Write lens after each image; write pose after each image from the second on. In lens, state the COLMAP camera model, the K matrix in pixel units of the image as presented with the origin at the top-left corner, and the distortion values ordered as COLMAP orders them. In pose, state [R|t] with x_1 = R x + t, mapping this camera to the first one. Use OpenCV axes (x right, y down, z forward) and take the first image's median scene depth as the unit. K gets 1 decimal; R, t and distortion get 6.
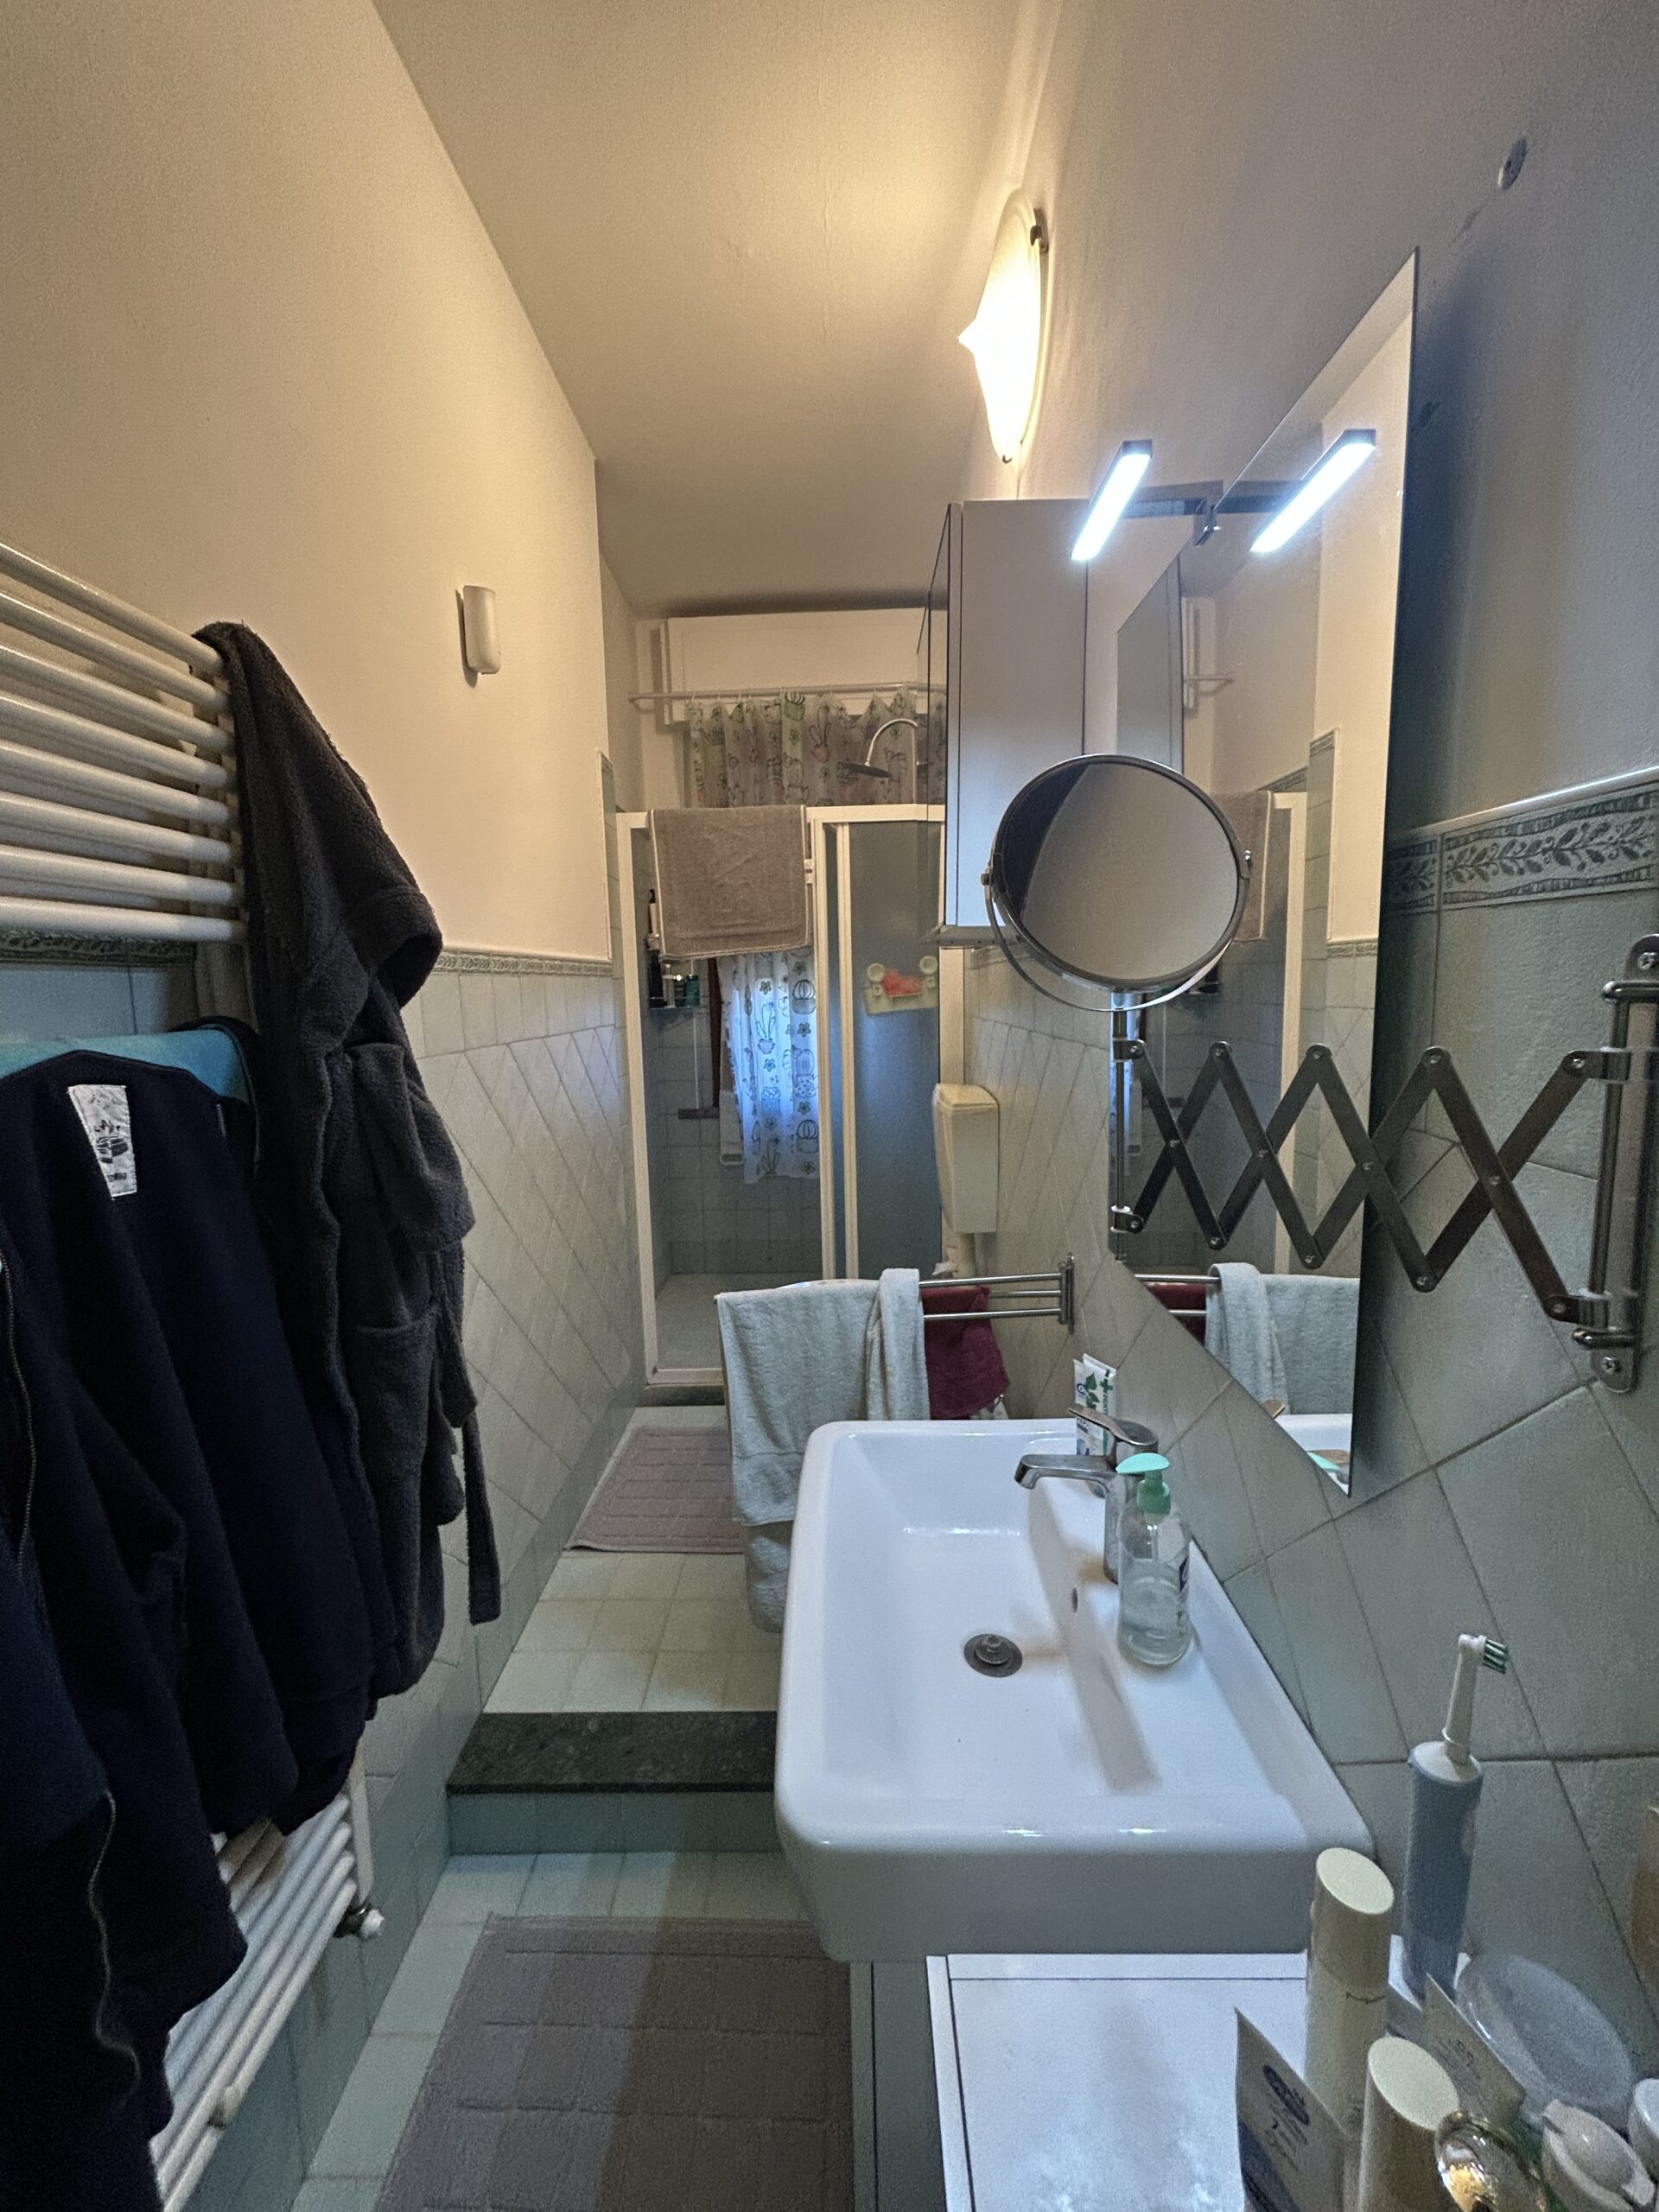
lens RADIAL K [[891.4, 0, 825.2], [0, 891.4, 1095.9], [0, 0, 1]] dist [0.000328, 0.000053]
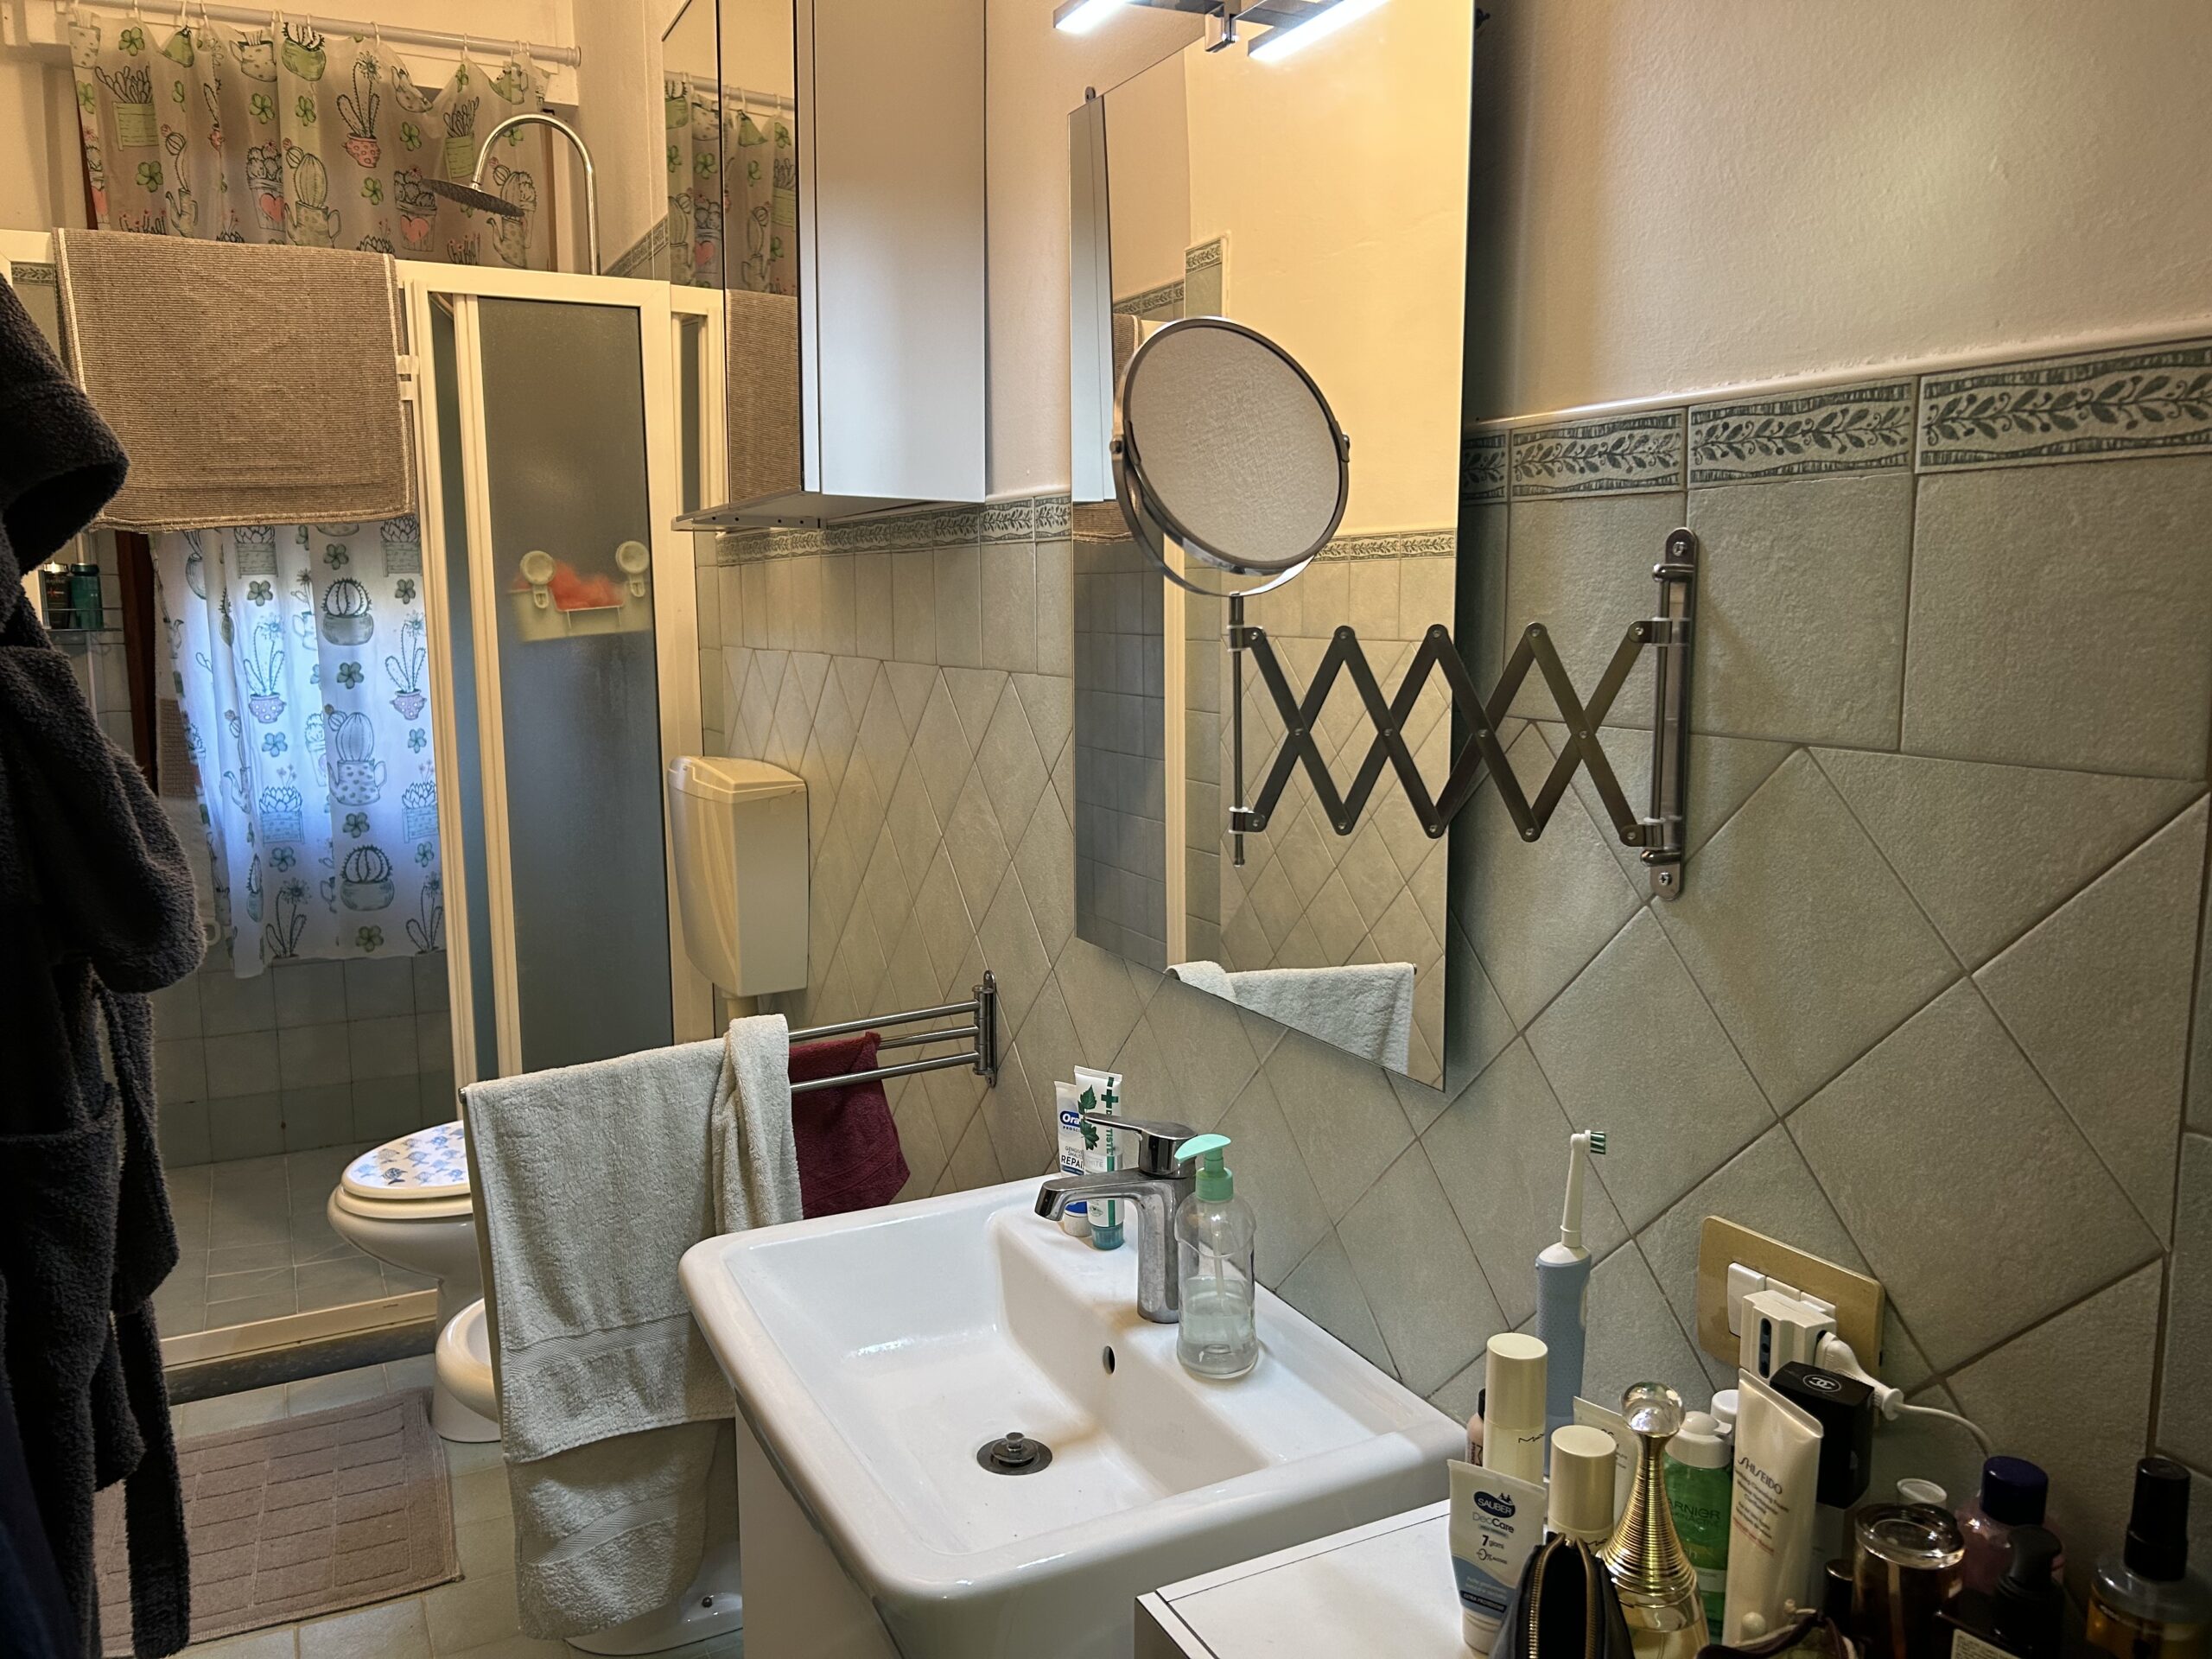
lens RADIAL K [[1657.1, 0, 1106.0], [0, 1657.1, 829.5], [0, 0, 1]] dist [0.035866, -0.049154]
pose [[0.881054, -0.046595, 0.470715, -0.254595], [0.043122, 0.998905, 0.018166, 0.046464], [-0.471045, 0.004293, 0.882099, -0.191994]]
